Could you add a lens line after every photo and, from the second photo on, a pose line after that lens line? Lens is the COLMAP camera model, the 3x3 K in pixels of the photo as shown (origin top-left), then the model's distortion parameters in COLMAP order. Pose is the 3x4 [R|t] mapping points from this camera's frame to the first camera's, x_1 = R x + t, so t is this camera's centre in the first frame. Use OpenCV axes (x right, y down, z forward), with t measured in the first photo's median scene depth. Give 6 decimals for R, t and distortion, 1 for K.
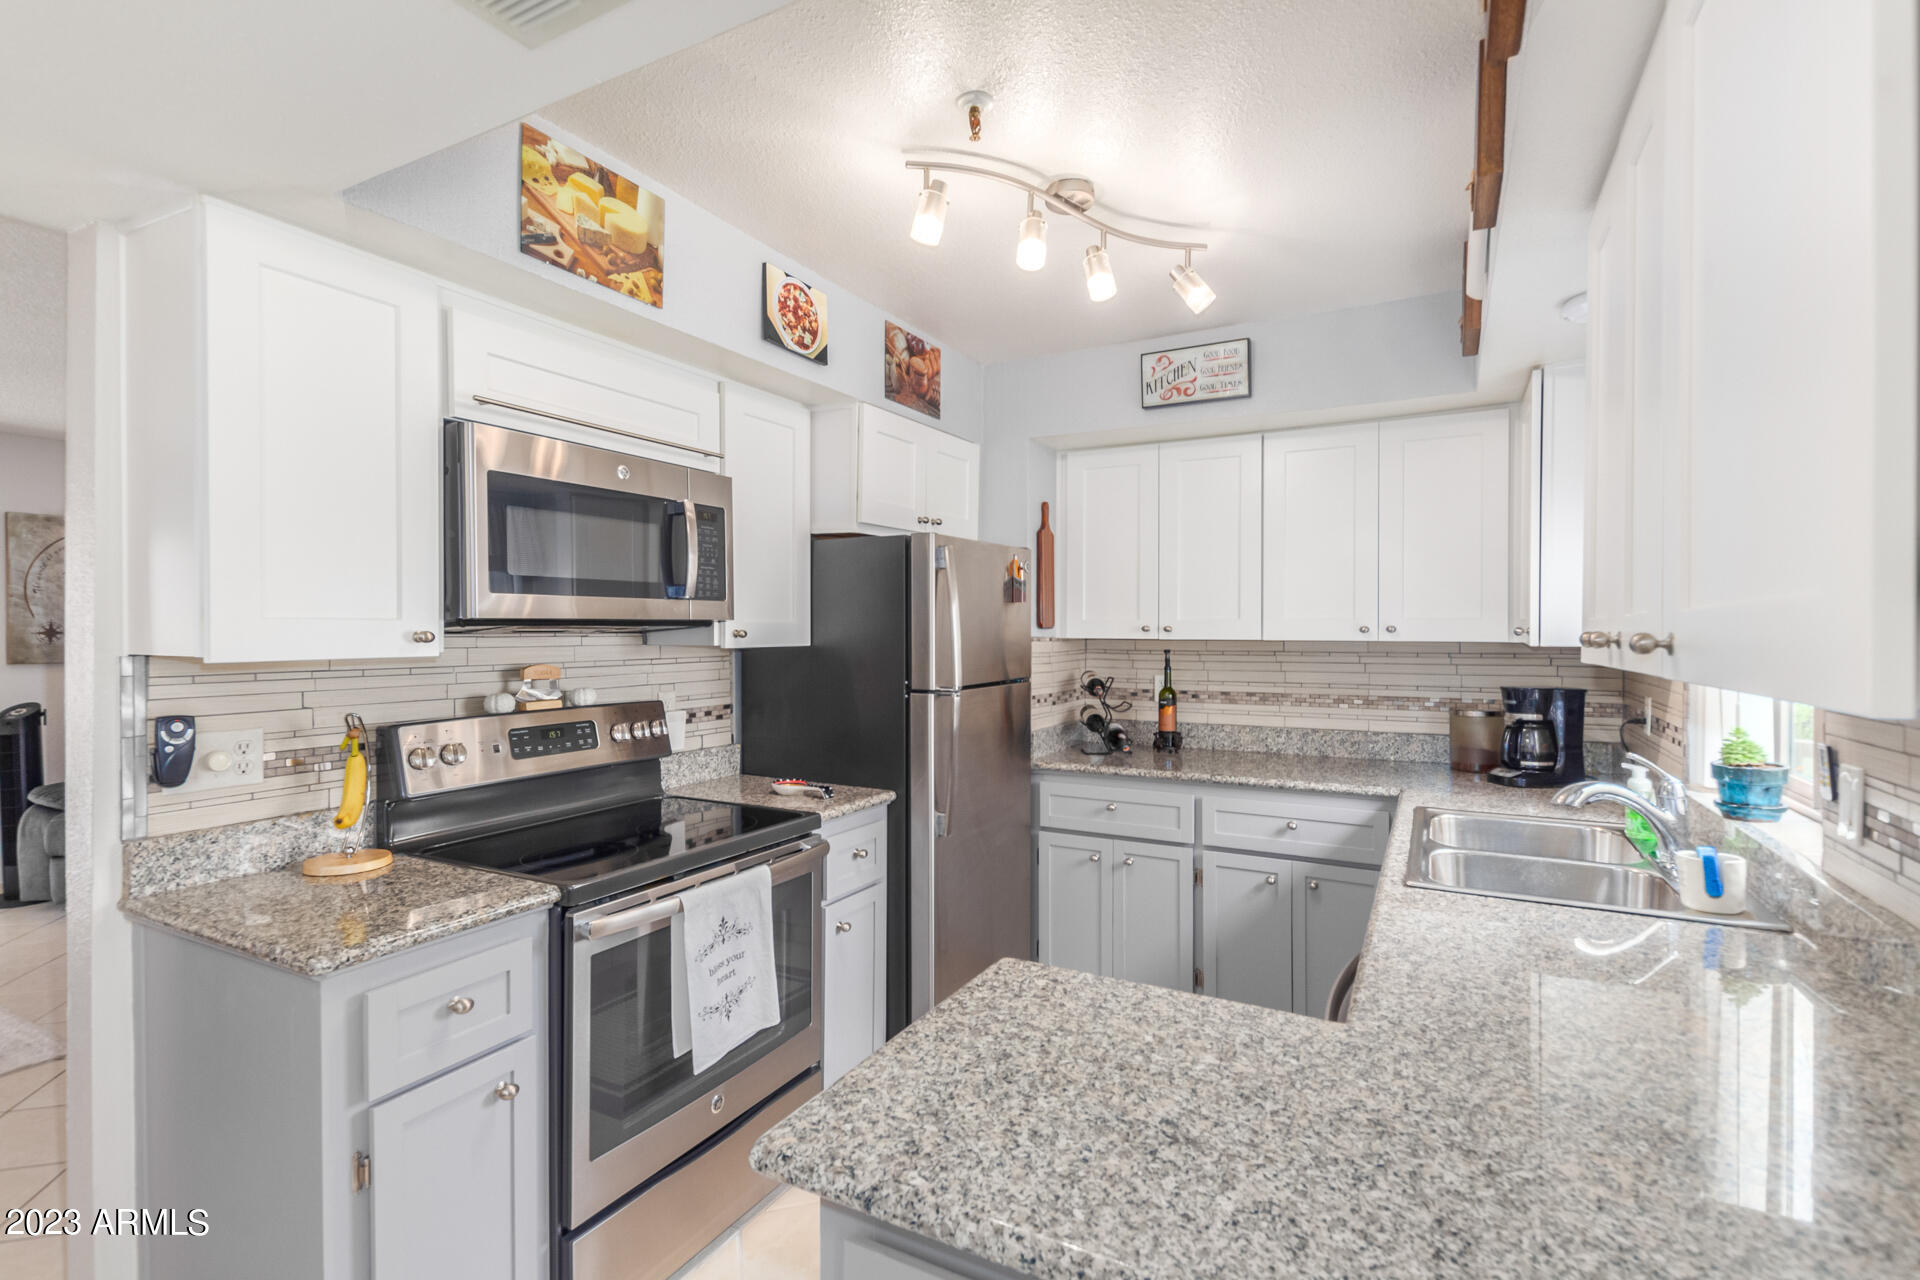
lens RADIAL K [[889.1, 0, 976.6], [0, 889.1, 630.8], [0, 0, 1]] dist [0.010881, -0.007945]
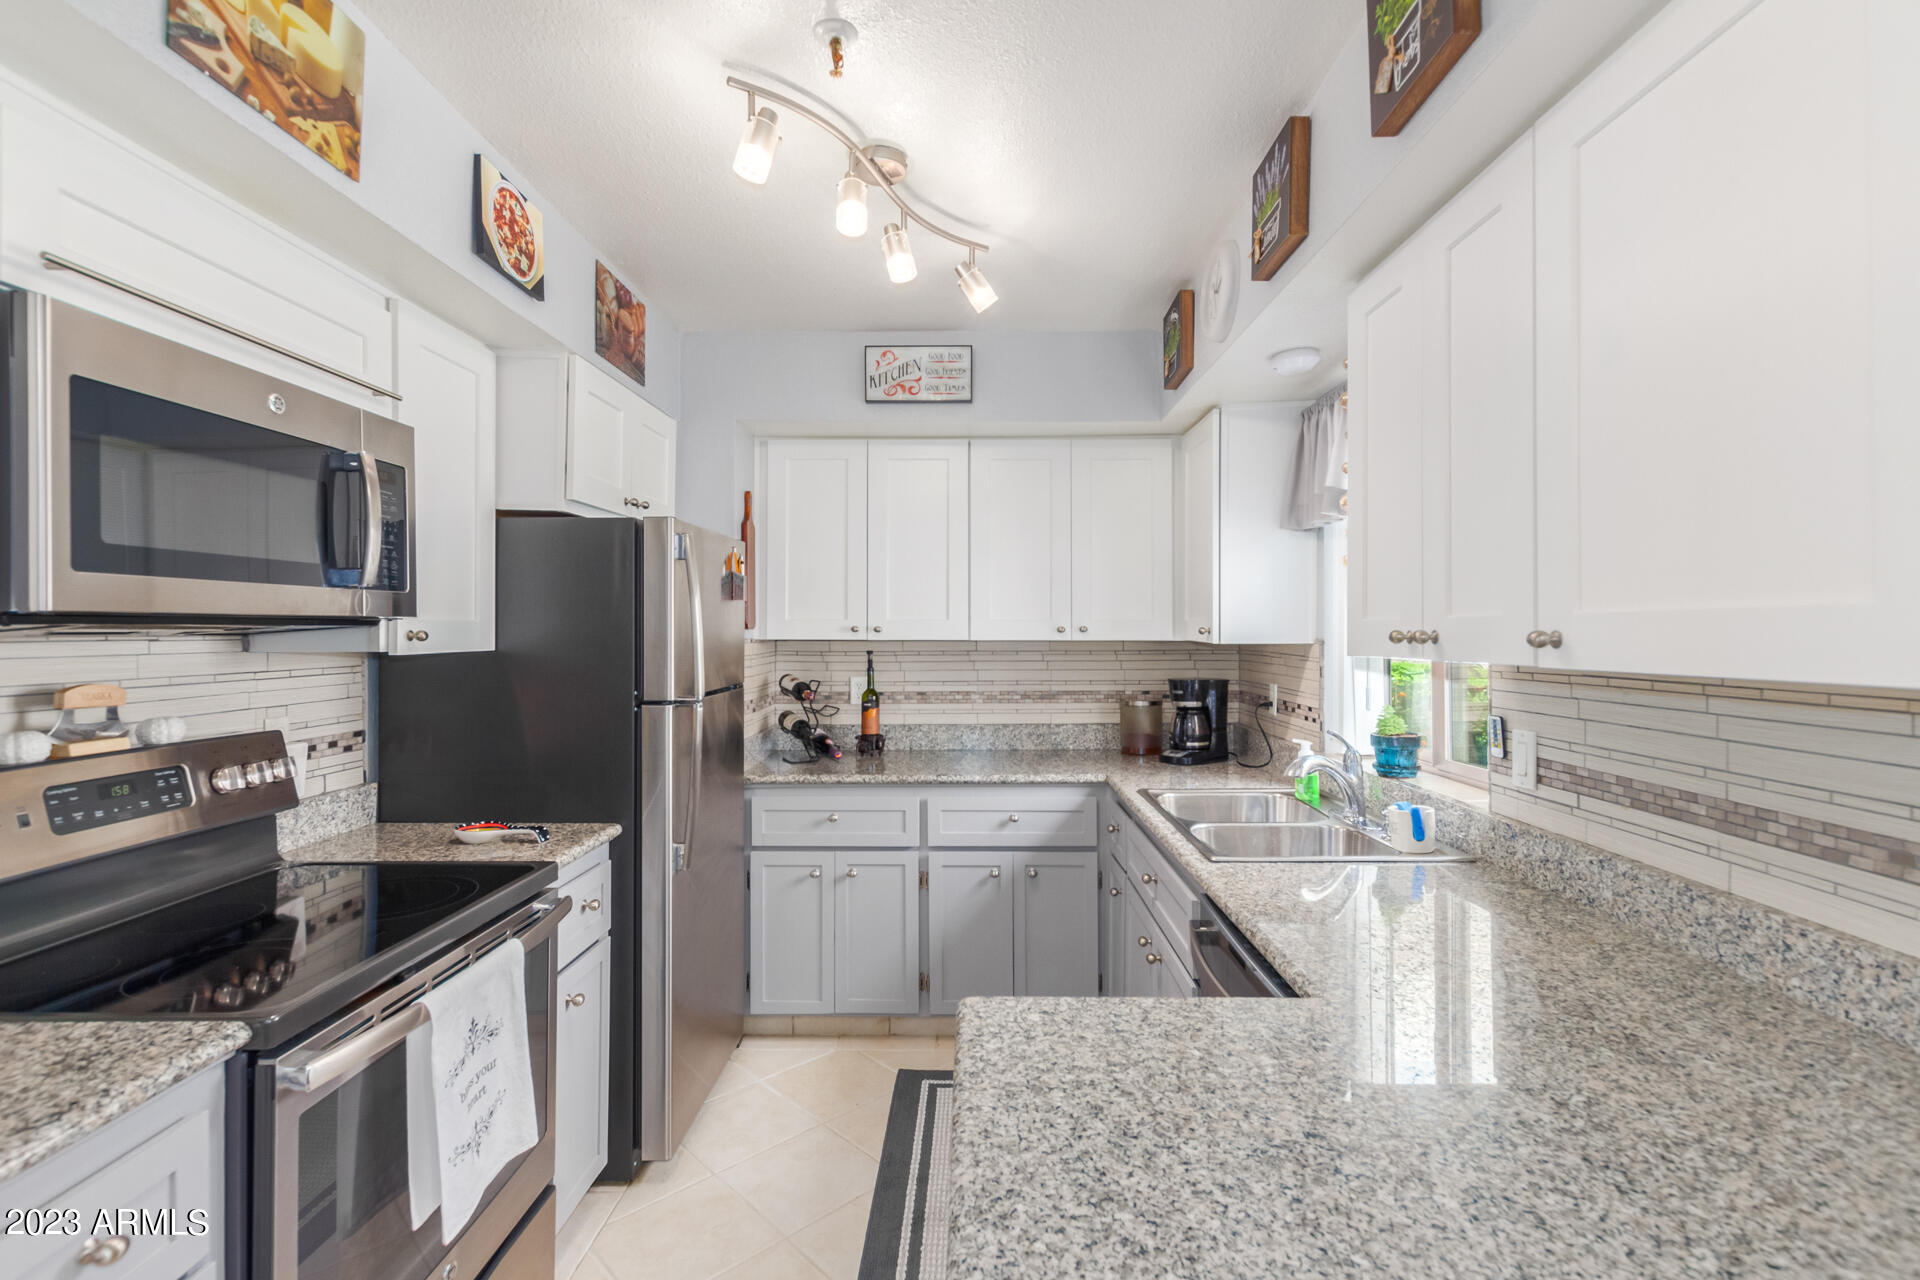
lens RADIAL K [[889.1, 0, 972.5], [0, 889.1, 622.5], [0, 0, 1]] dist [0.010881, -0.007945]
pose [[0.883489, 0.002776, 0.468444, -0.220210], [0.002399, 0.999943, -0.010451, 0.001000], [-0.468446, 0.010357, 0.883432, 0.120546]]
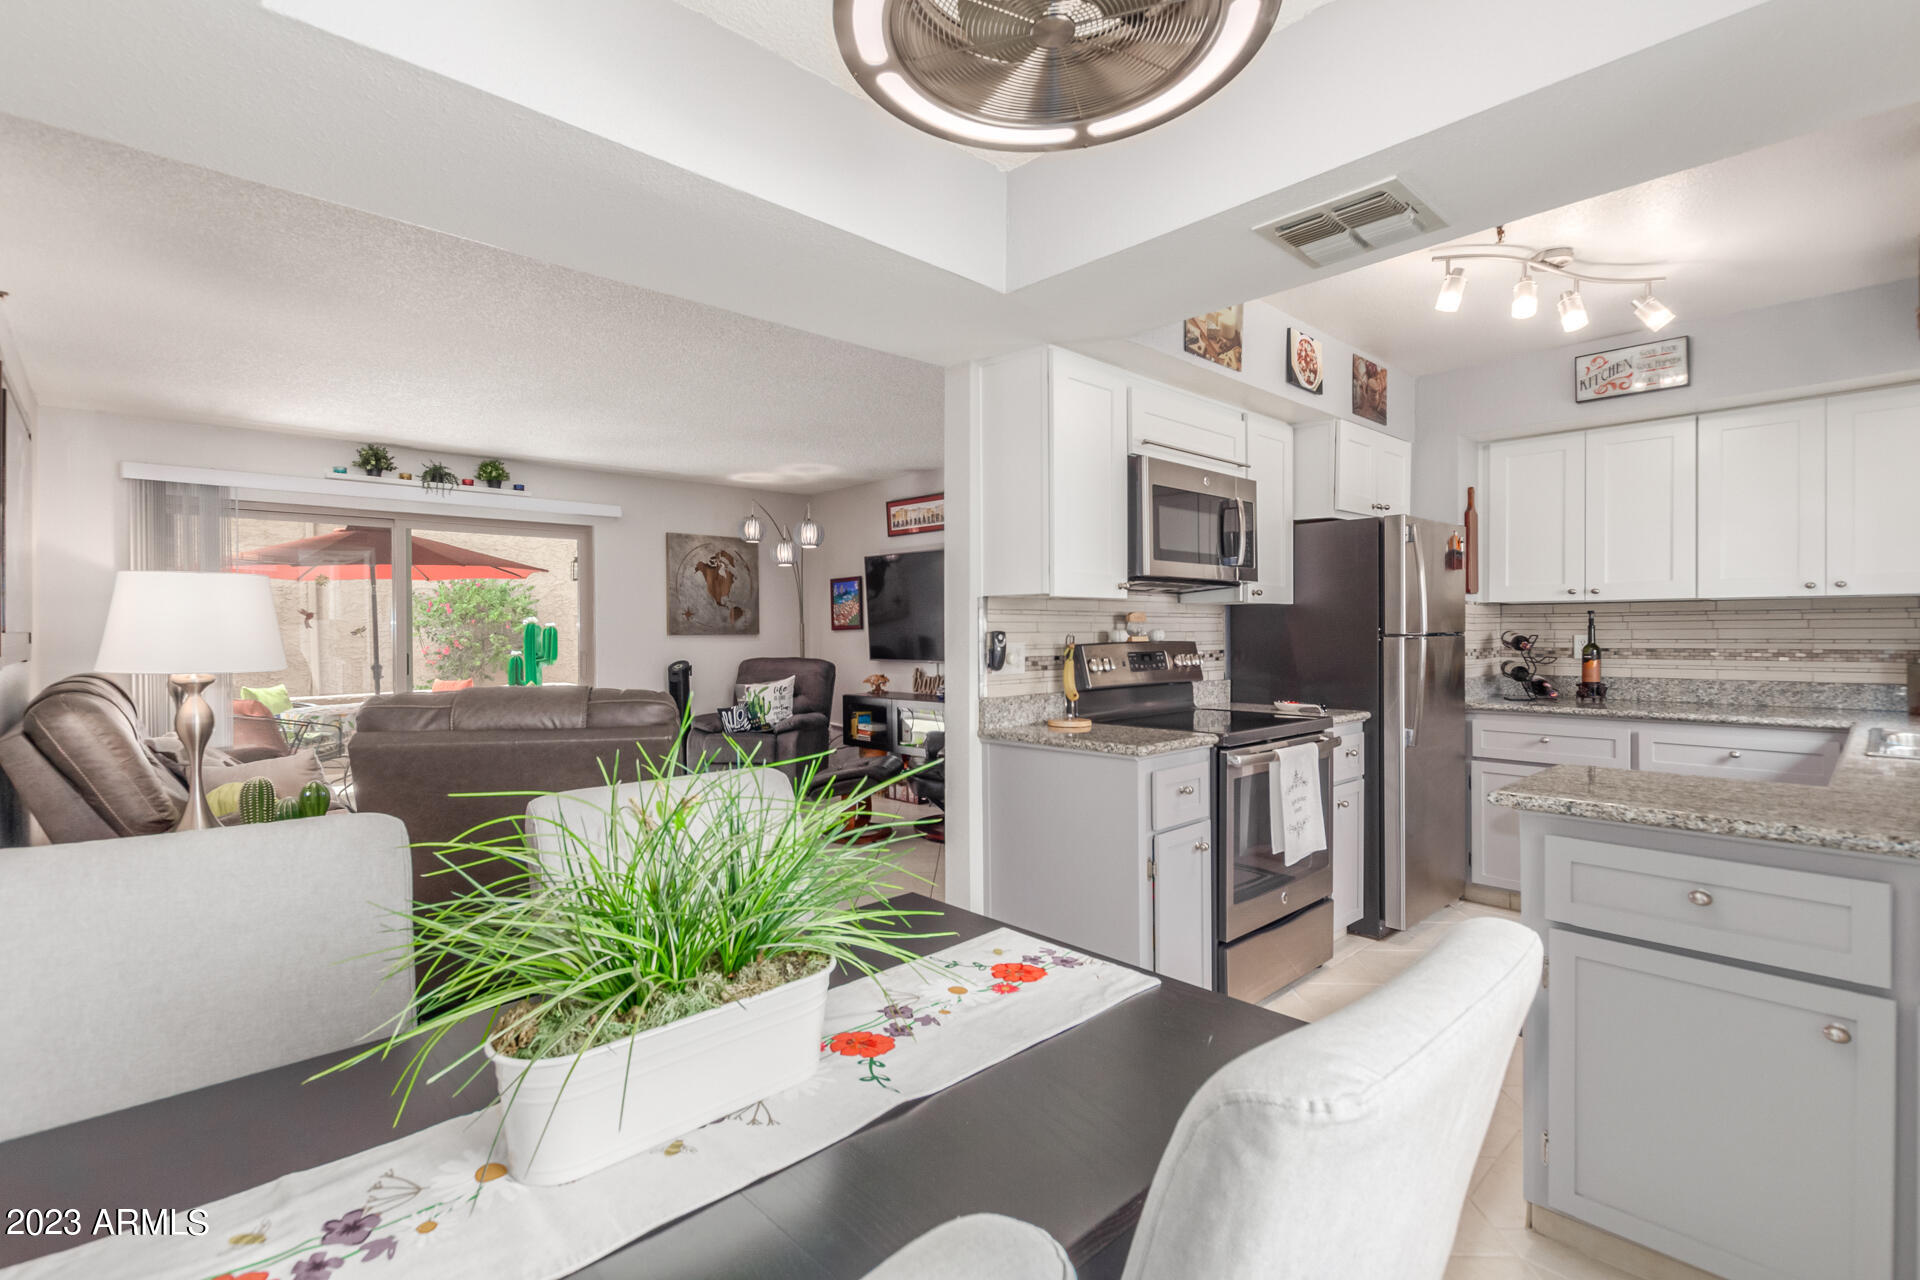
lens RADIAL K [[889.1, 0, 961.6], [0, 889.1, 635.1], [0, 0, 1]] dist [0.010881, -0.007945]
pose [[0.948365, -0.002581, -0.317170, -0.283910], [0.003796, 0.999988, 0.003212, 0.068908], [0.317158, -0.004250, 0.948363, -0.513332]]
